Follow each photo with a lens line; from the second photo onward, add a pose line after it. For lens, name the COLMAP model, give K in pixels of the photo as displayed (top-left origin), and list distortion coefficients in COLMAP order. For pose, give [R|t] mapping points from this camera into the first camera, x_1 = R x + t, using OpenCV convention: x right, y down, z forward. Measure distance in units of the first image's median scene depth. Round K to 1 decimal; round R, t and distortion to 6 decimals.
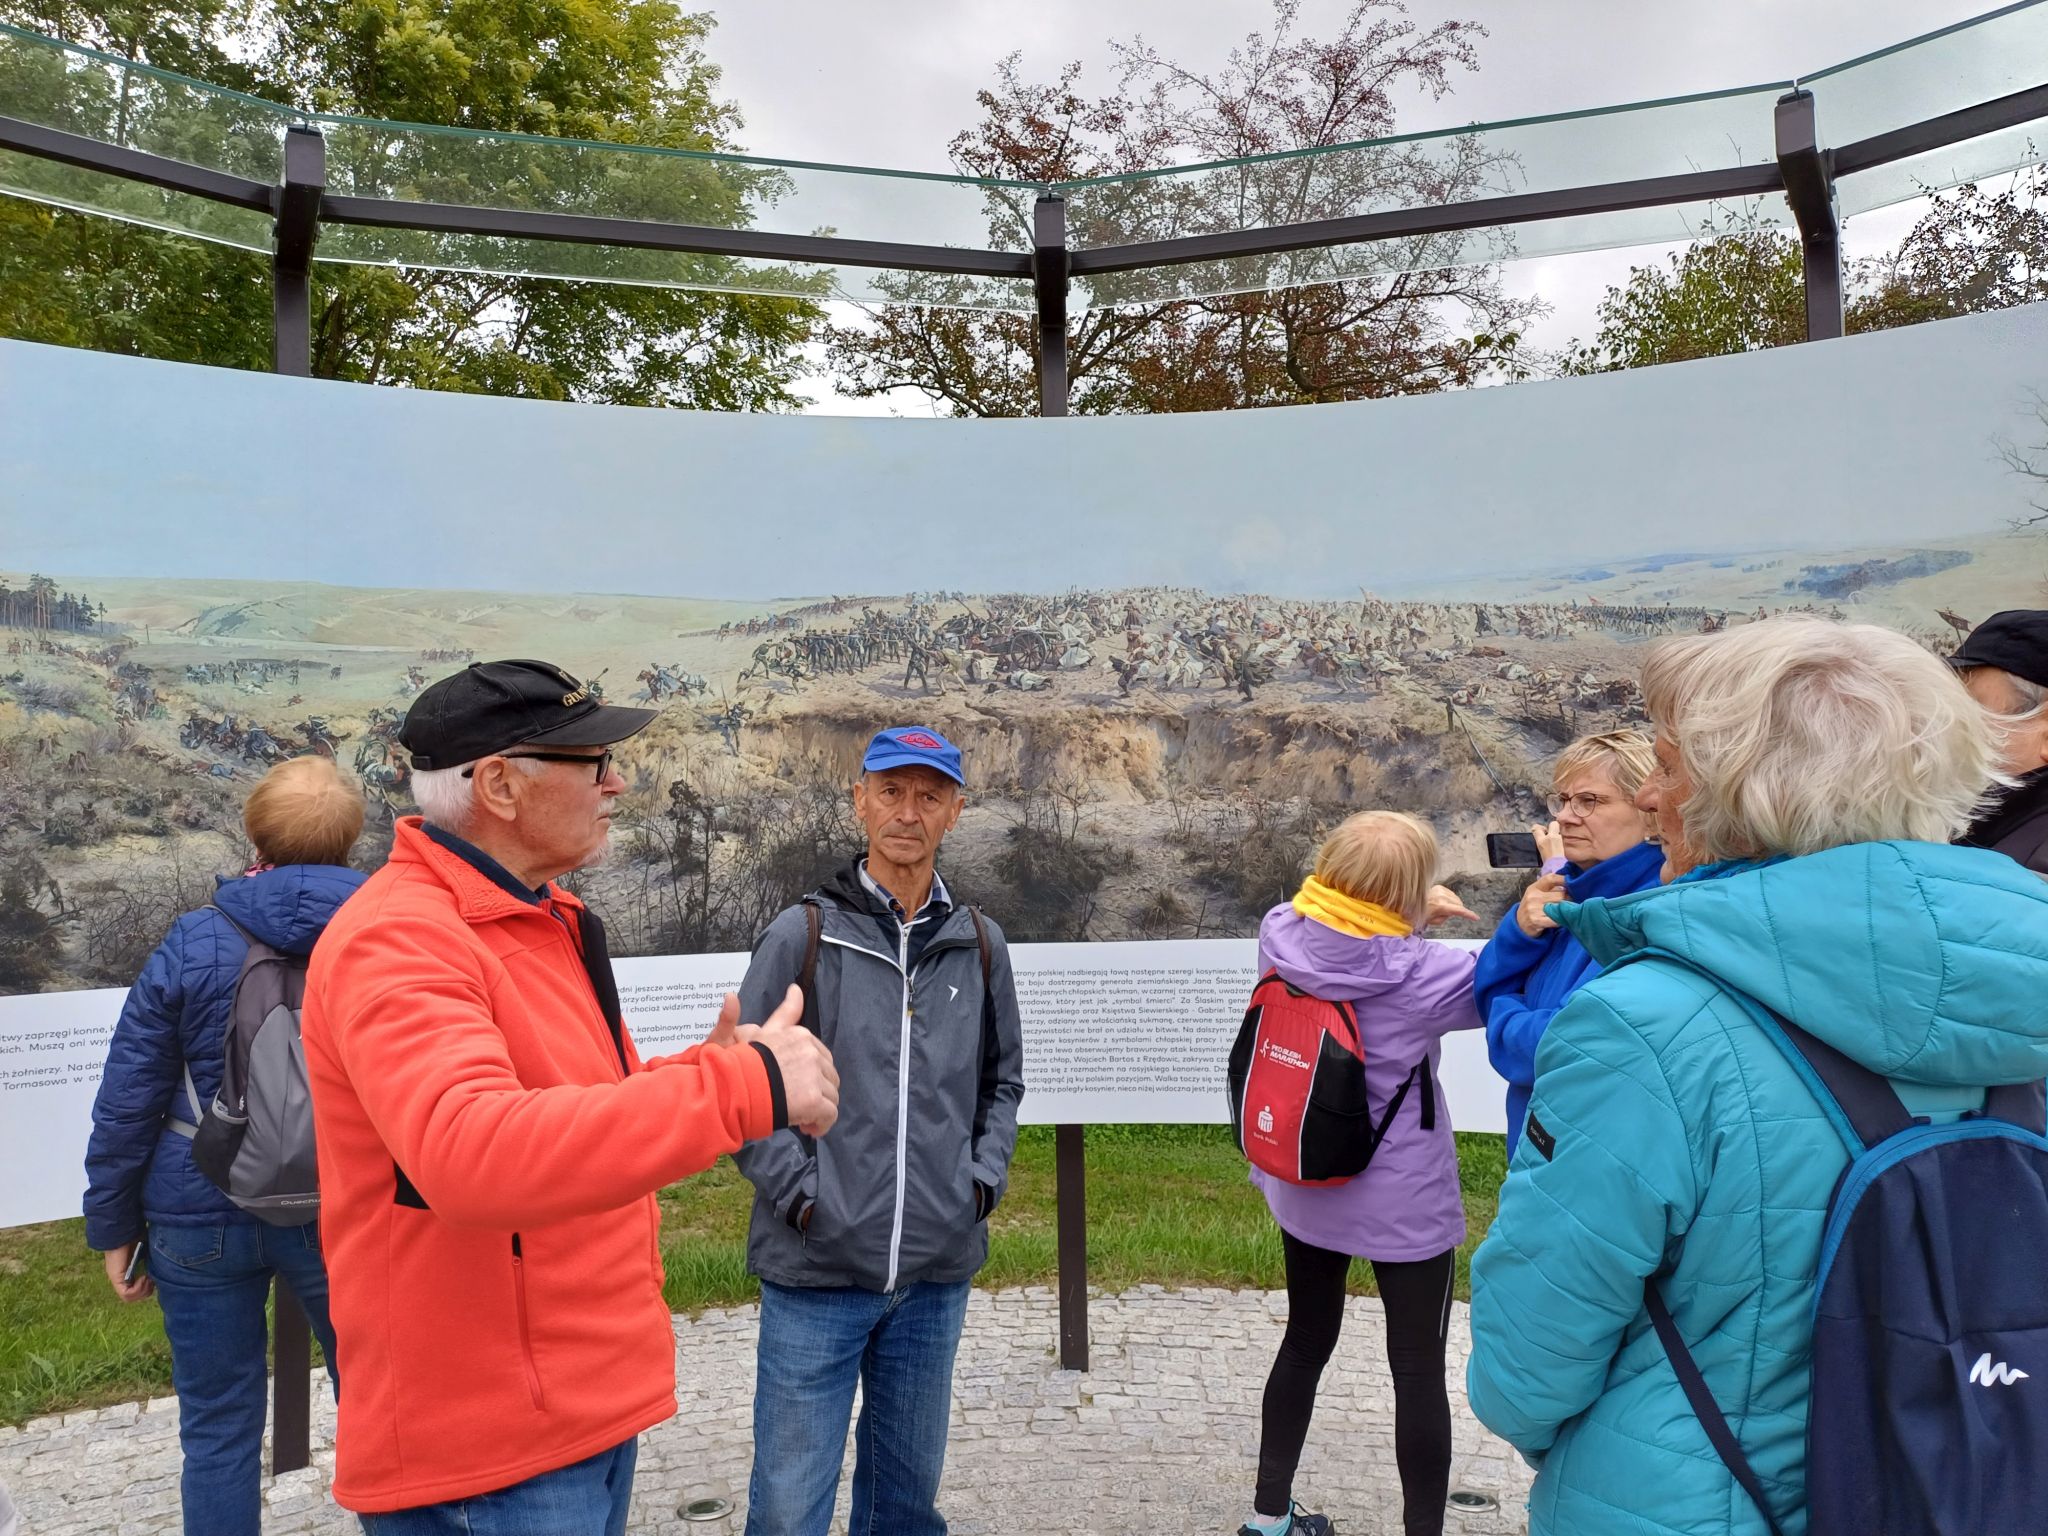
lens RADIAL K [[1418.0, 0, 1024.0], [0, 1418.0, 768.0], [0, 0, 1]] dist [0.077611, -0.103640]
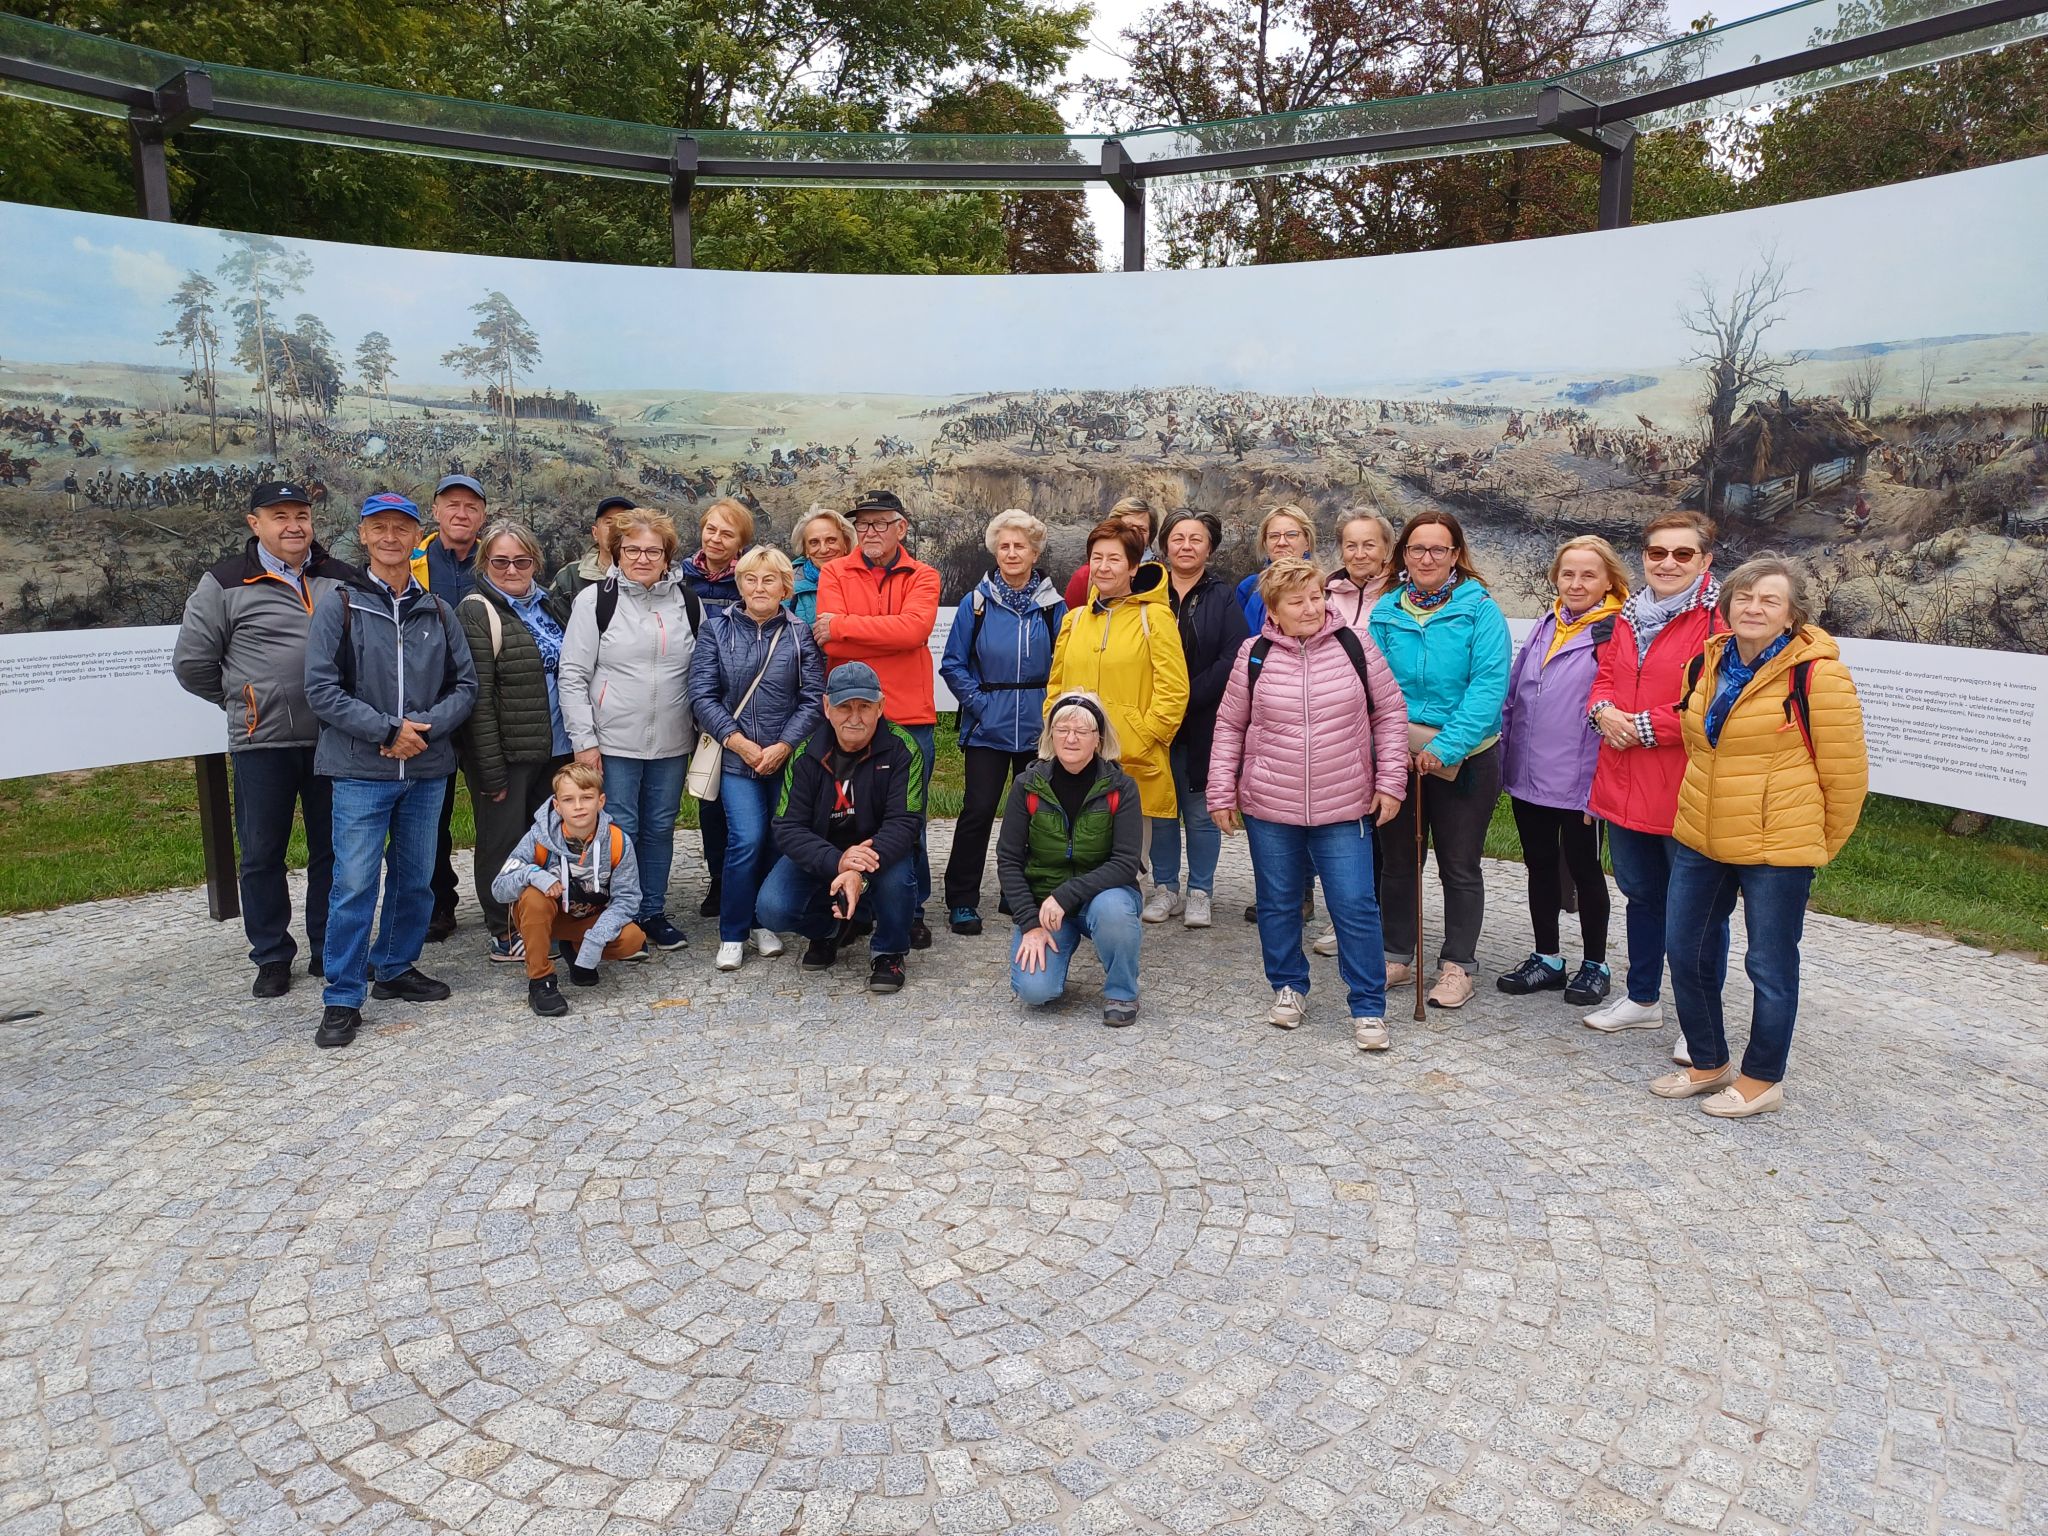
lens RADIAL K [[1418.0, 0, 1024.0], [0, 1418.0, 768.0], [0, 0, 1]] dist [0.077611, -0.103640]
pose [[0.975544, 0.059376, -0.211630, 0.281676], [-0.013627, 0.977309, 0.211381, -0.045339], [0.219379, -0.203328, 0.954217, -0.654698]]
